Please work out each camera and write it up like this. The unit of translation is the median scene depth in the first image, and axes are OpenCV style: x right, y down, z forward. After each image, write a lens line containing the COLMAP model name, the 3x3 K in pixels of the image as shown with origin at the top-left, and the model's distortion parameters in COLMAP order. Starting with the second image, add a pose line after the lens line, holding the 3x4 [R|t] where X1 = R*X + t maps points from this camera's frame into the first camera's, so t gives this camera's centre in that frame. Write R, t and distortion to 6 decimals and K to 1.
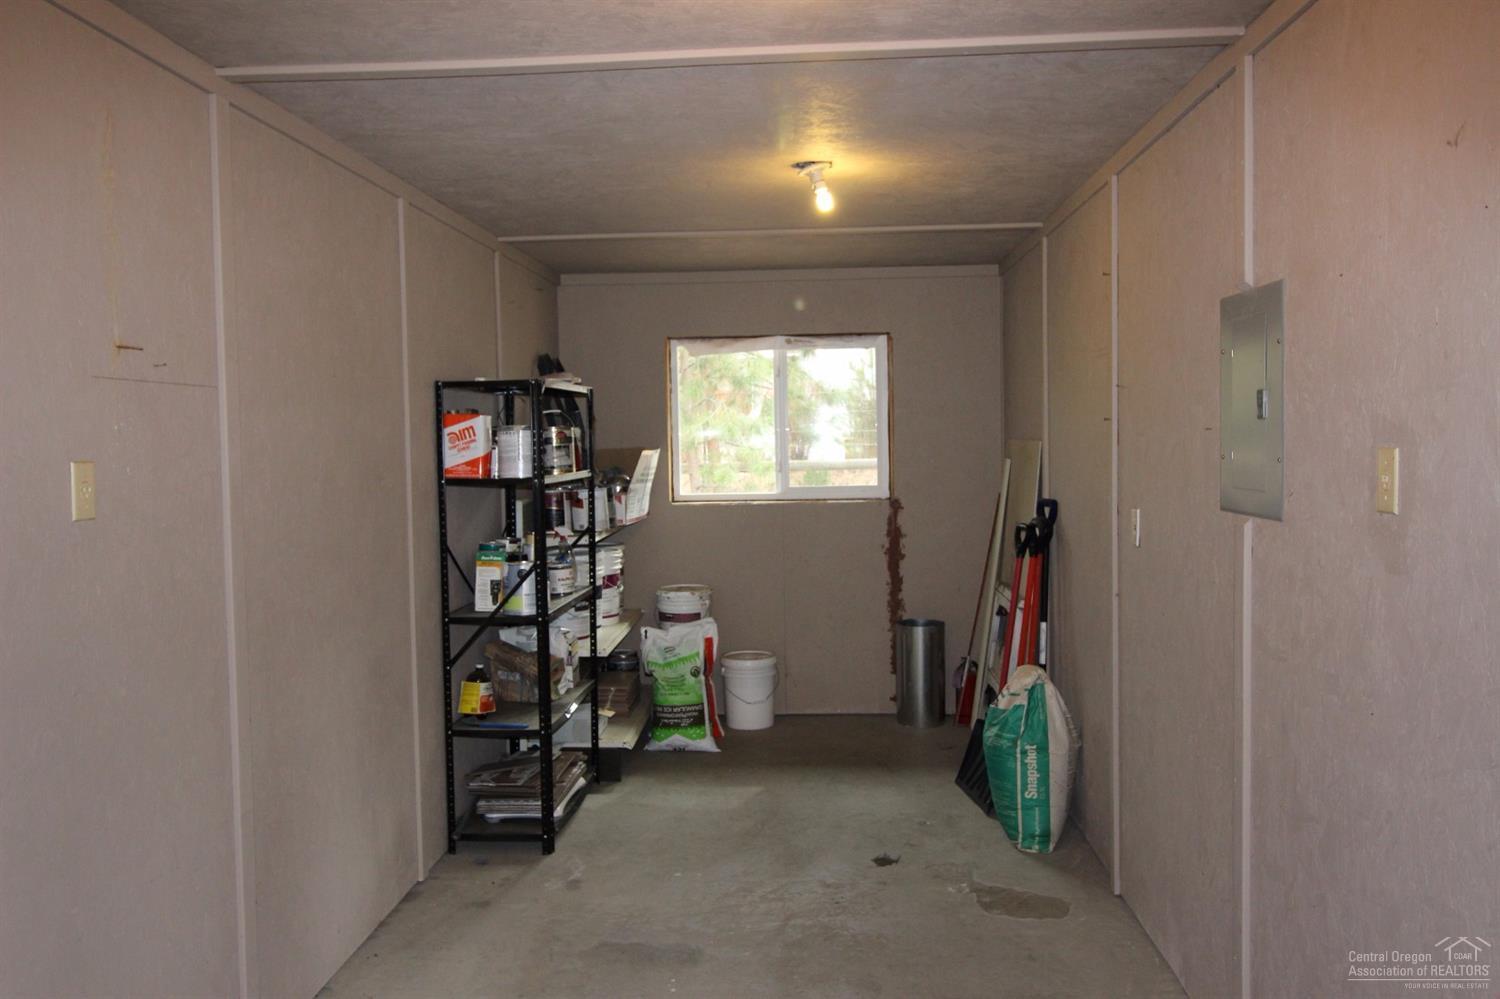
lens RADIAL K [[1174.8, 0, 750.5], [0, 1174.8, 483.3], [0, 0, 1]] dist [0.010313, 0.003686]
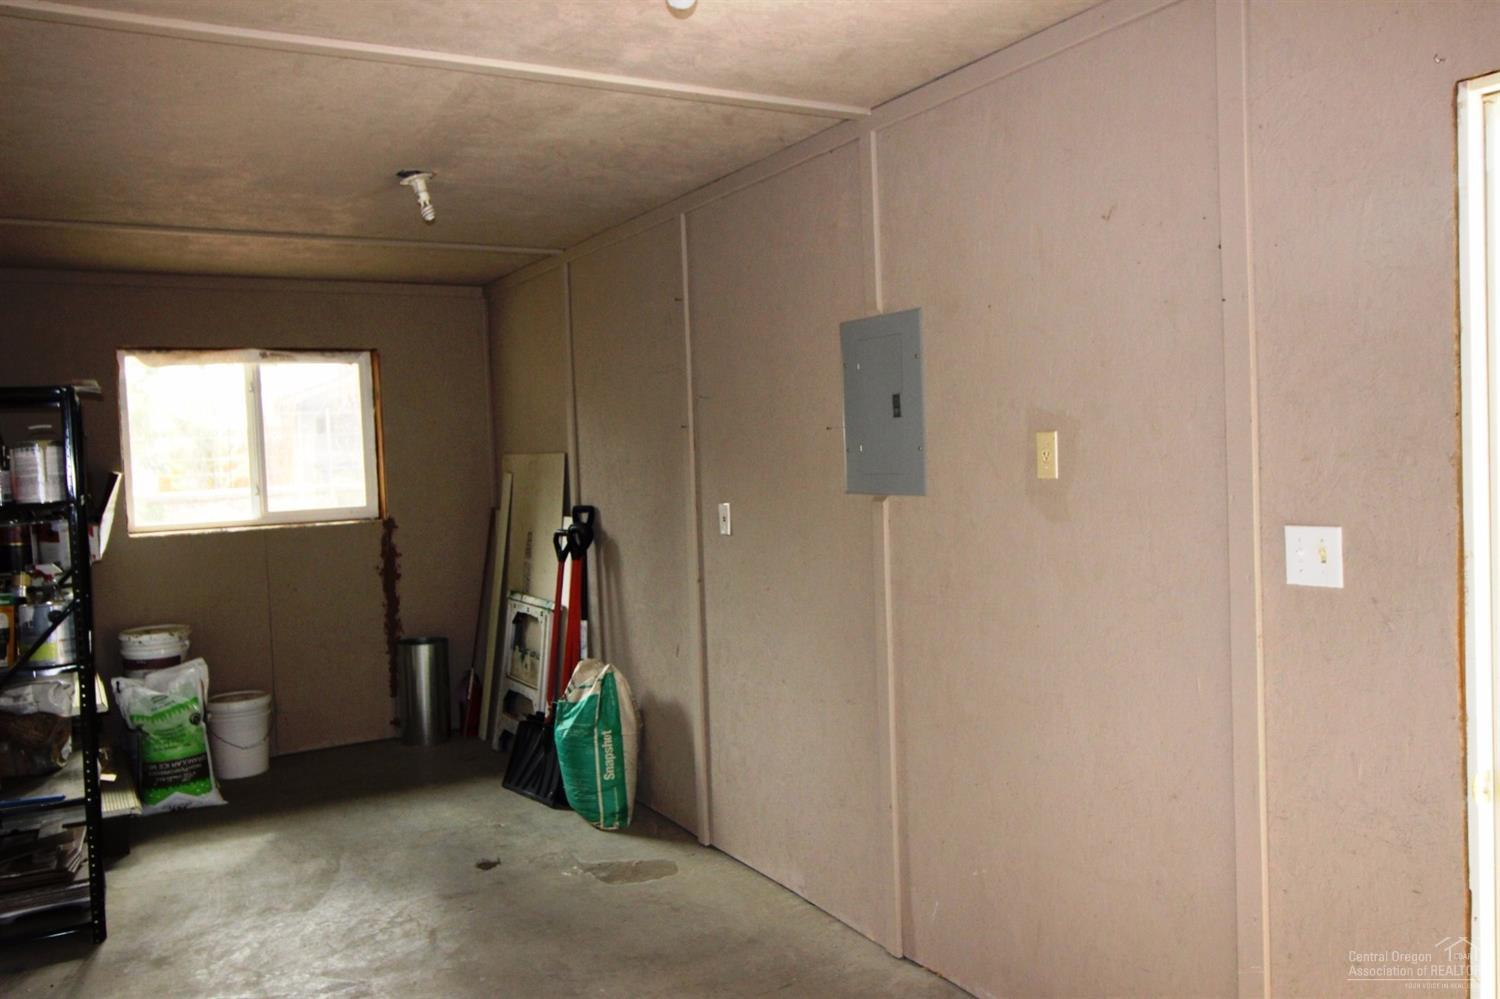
lens RADIAL K [[1174.8, 0, 750.5], [0, 1174.8, 483.3], [0, 0, 1]] dist [0.010313, 0.003686]
pose [[0.838643, -0.031357, 0.543779, -0.197988], [0.045471, 0.998887, -0.012526, 0.012853], [-0.542781, 0.035231, 0.839135, 0.011089]]
